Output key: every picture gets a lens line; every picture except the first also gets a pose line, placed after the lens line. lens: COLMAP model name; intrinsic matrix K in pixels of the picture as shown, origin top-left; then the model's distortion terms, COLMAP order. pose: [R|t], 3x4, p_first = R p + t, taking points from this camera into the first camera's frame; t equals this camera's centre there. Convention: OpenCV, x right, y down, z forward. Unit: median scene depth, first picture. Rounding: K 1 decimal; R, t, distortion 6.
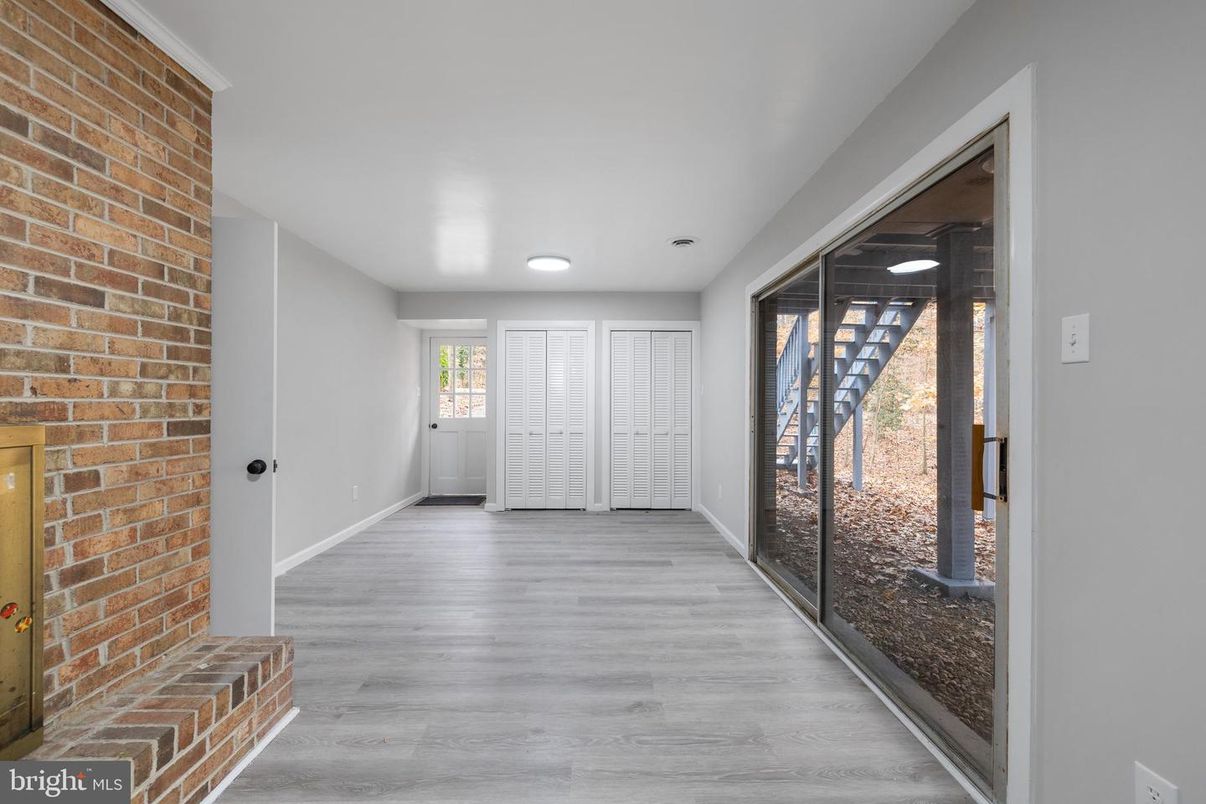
lens RADIAL K [[508.7, 0, 599.6], [0, 508.7, 402.8], [0, 0, 1]] dist [0.002005, 0.000428]
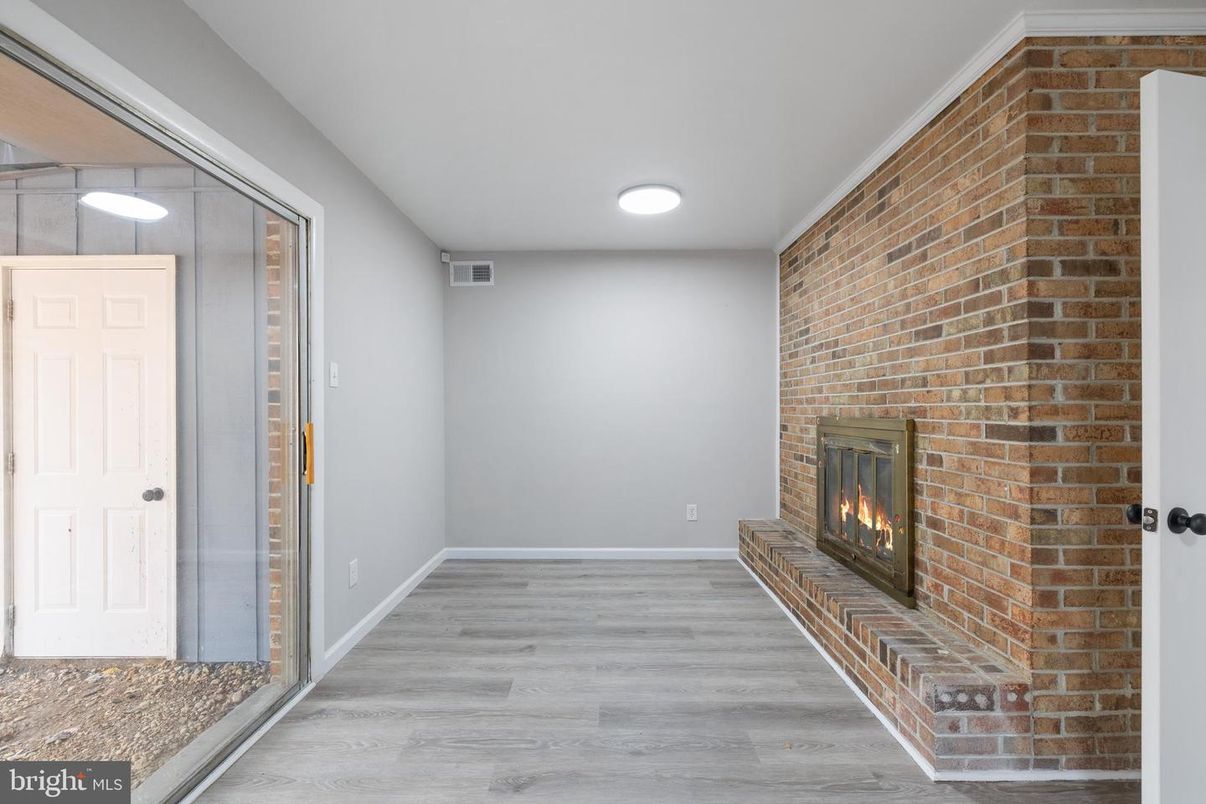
lens RADIAL K [[508.7, 0, 602.9], [0, 508.7, 408.7], [0, 0, 1]] dist [0.002005, 0.000428]
pose [[-0.999950, 0.002296, 0.009761, -0.077348], [0.002286, 0.999997, -0.001041, 0.005300], [-0.009763, -0.001018, -0.999952, 2.175494]]
